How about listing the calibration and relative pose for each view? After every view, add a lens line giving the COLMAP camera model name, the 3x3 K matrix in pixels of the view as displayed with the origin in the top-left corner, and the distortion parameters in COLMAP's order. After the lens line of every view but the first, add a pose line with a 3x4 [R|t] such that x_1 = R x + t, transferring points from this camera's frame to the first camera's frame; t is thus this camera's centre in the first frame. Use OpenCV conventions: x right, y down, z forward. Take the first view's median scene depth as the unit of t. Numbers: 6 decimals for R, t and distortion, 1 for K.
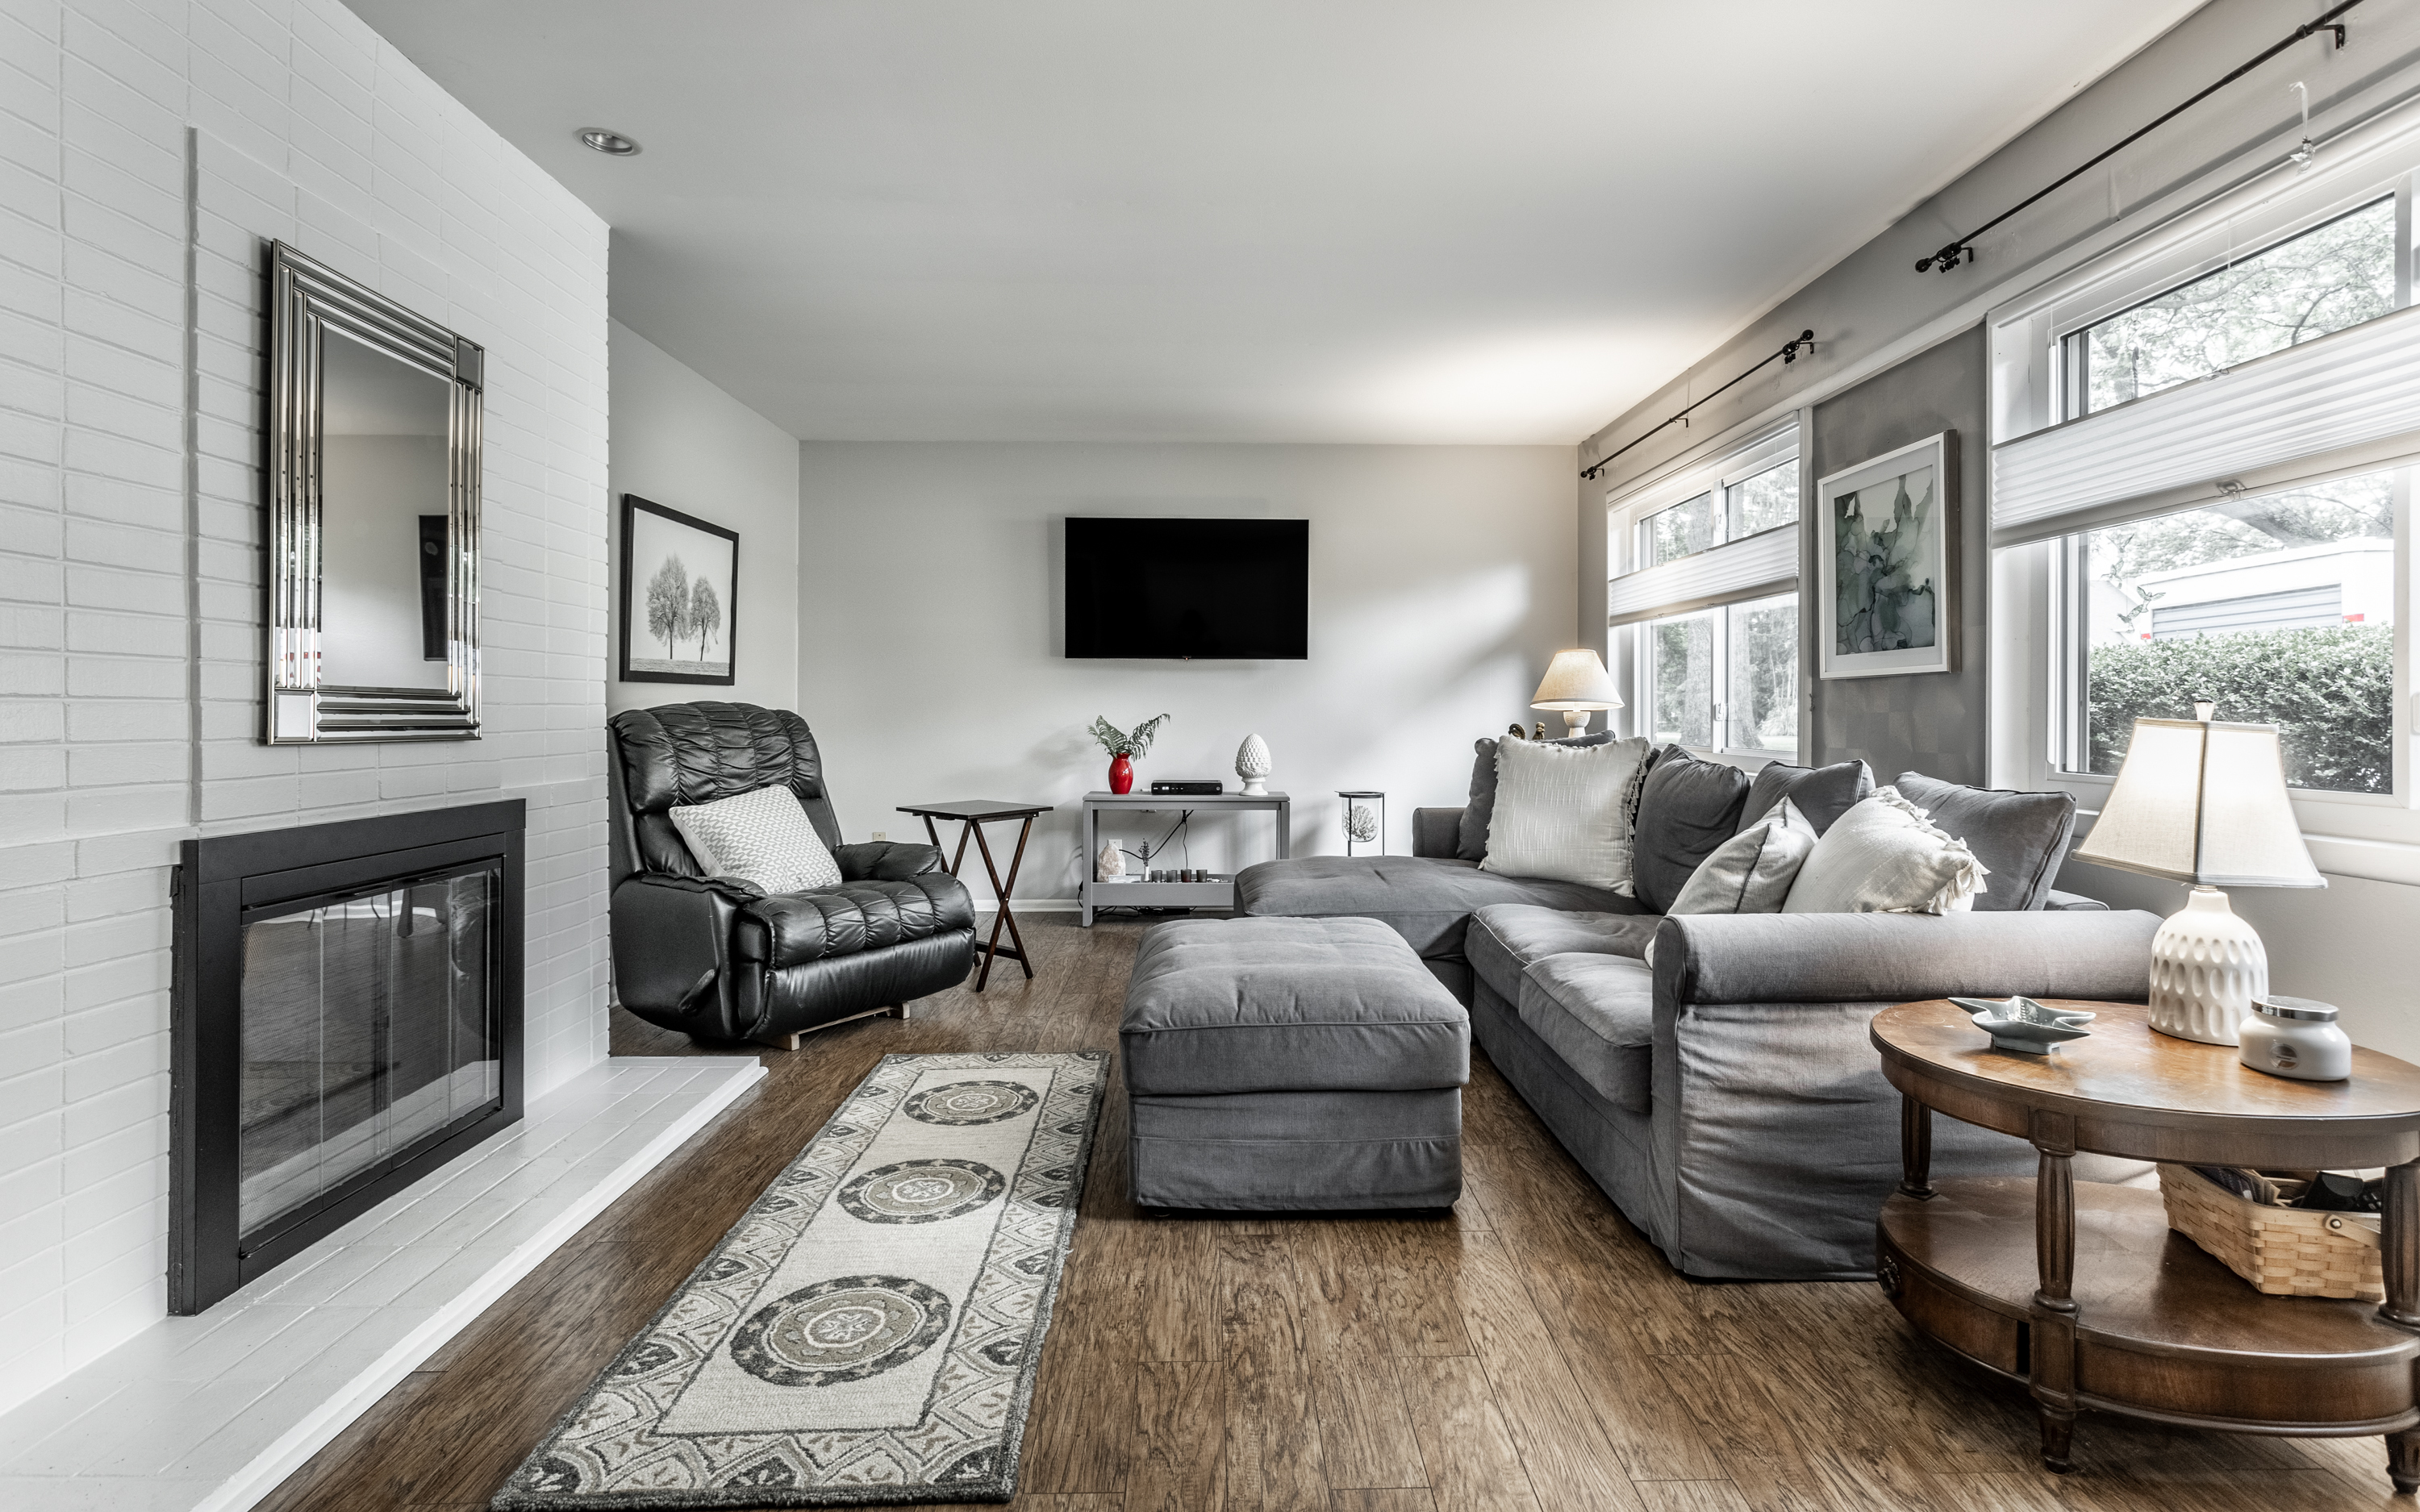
lens RADIAL K [[1143.2, 0, 1208.5], [0, 1143.2, 712.6], [0, 0, 1]] dist [-0.000664, -0.000058]
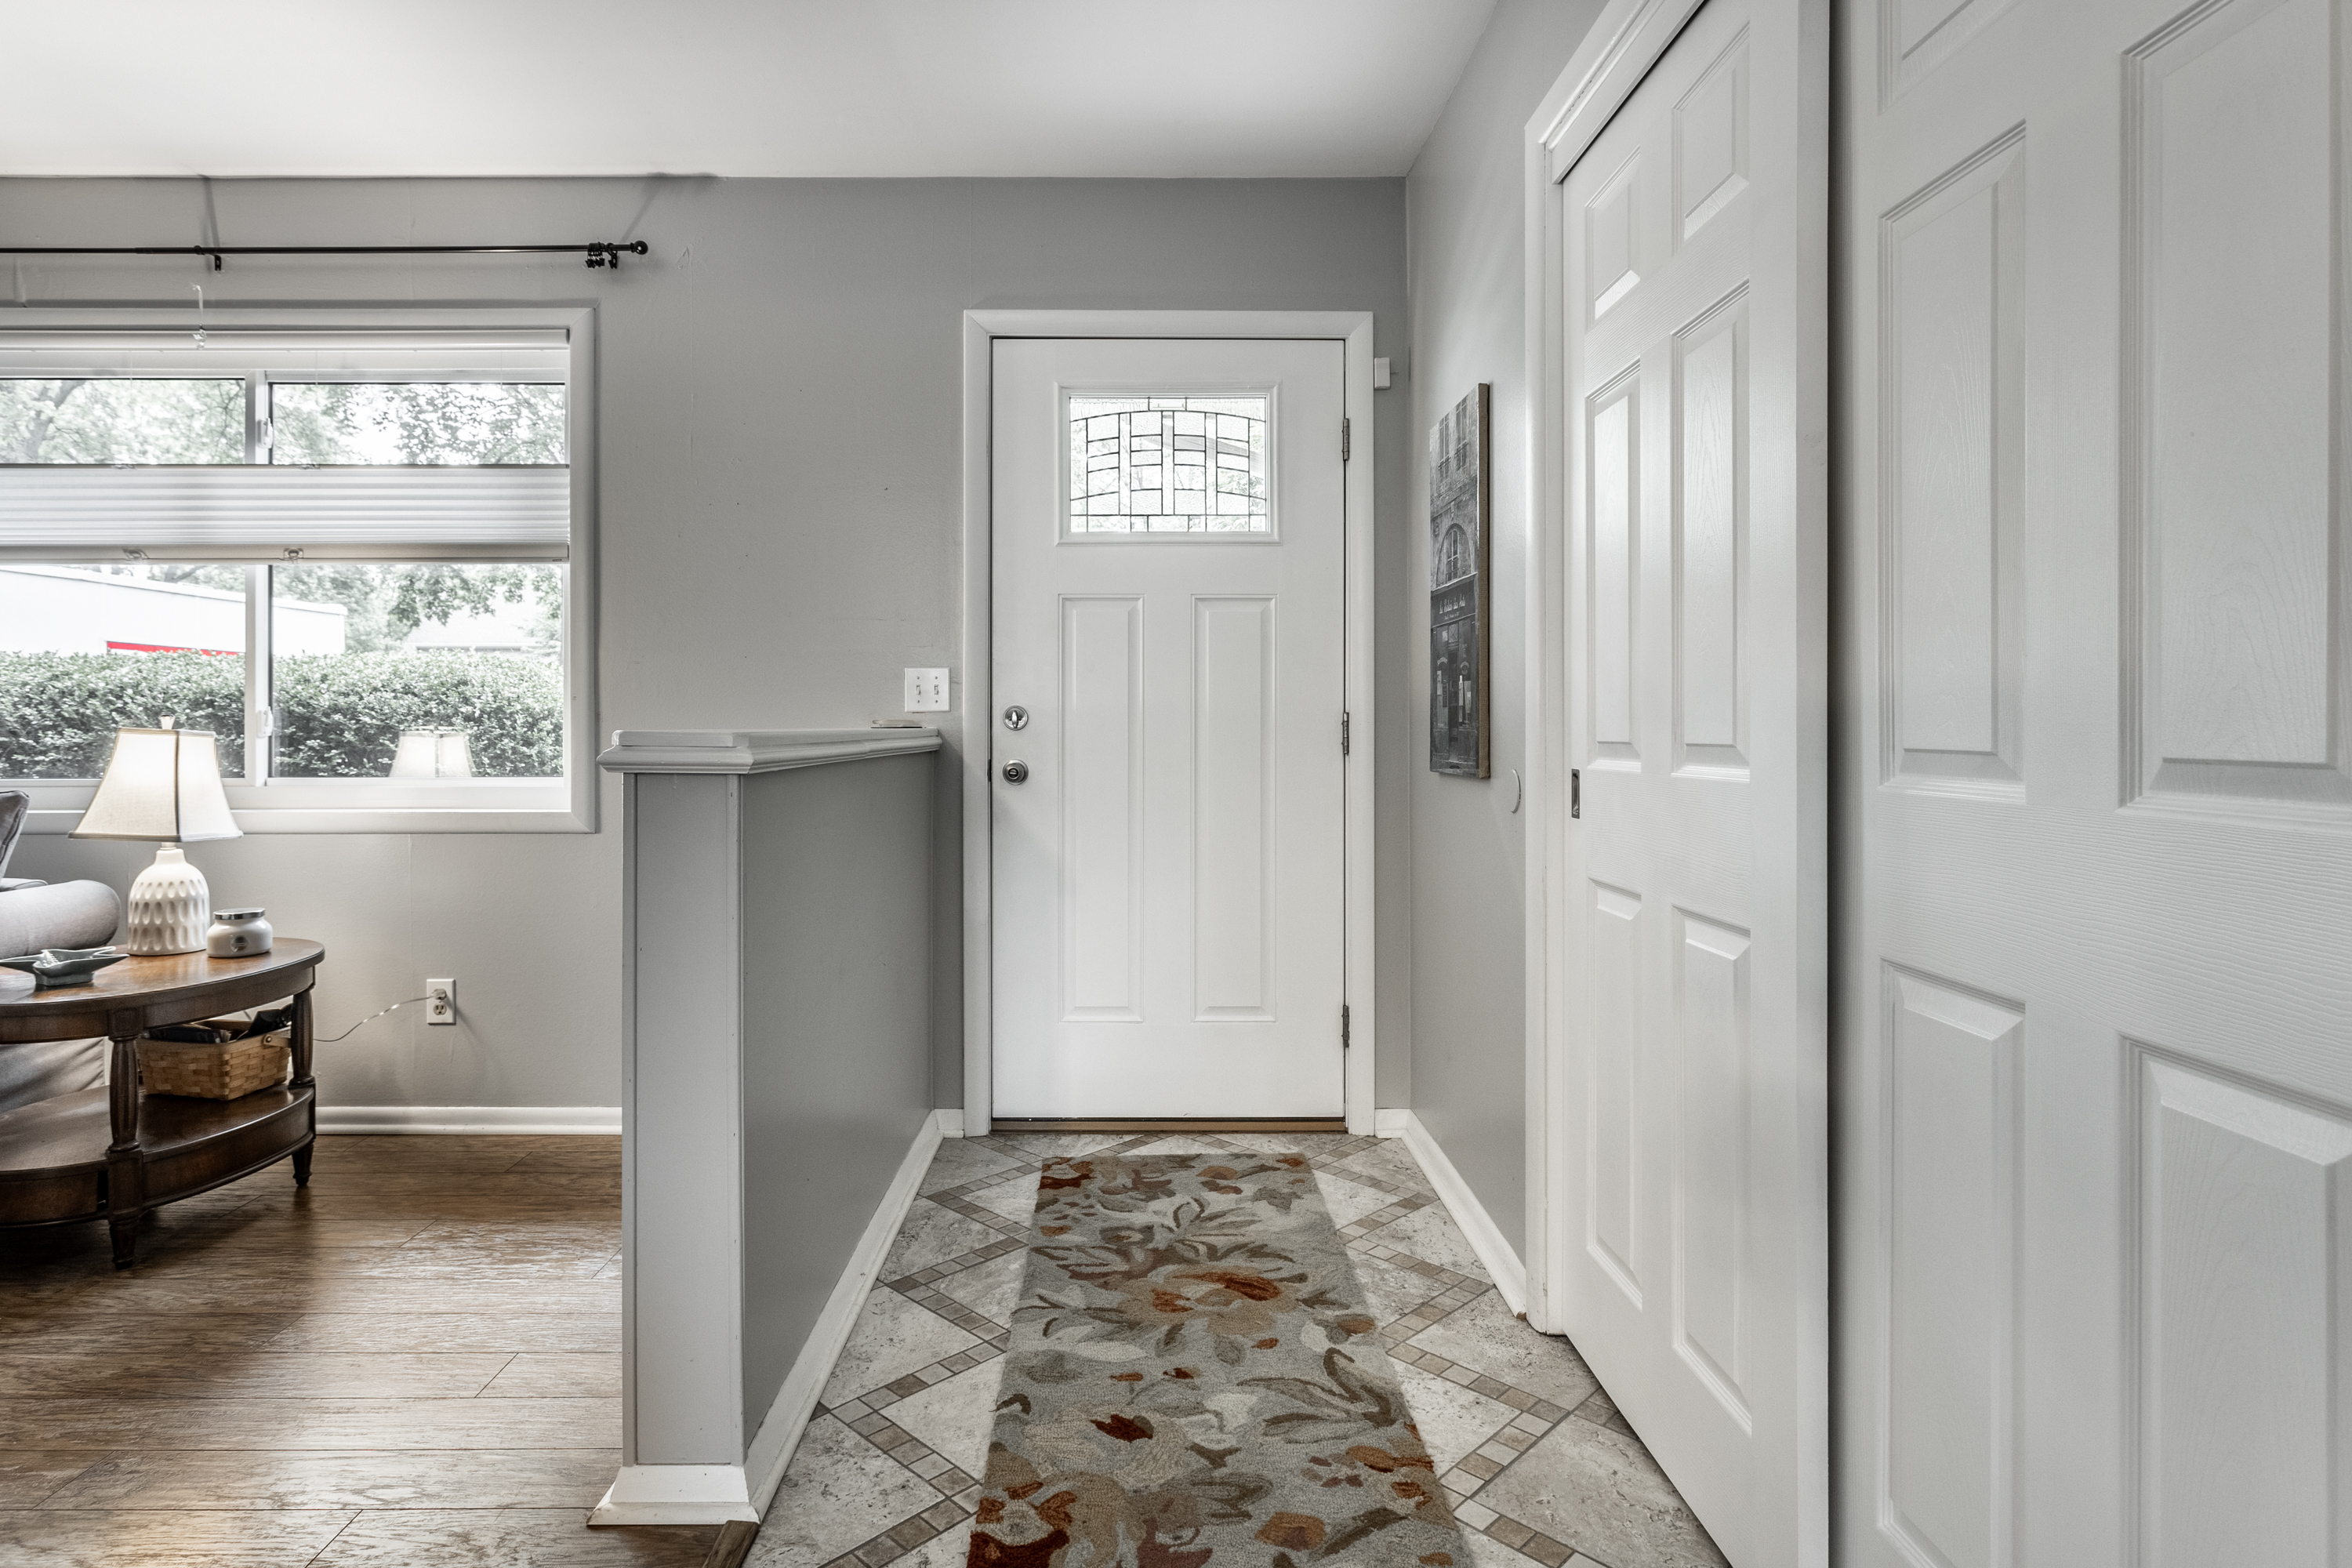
lens RADIAL K [[1248.0, 0, 1168.1], [0, 1248.0, 729.4], [0, 0, 1]] dist [0.002808, 0.000253]
pose [[-0.011100, -0.004071, 0.999930, -0.708209], [0.001329, 0.999991, 0.004086, 0.002479], [-0.999938, 0.001374, -0.011095, -0.227579]]
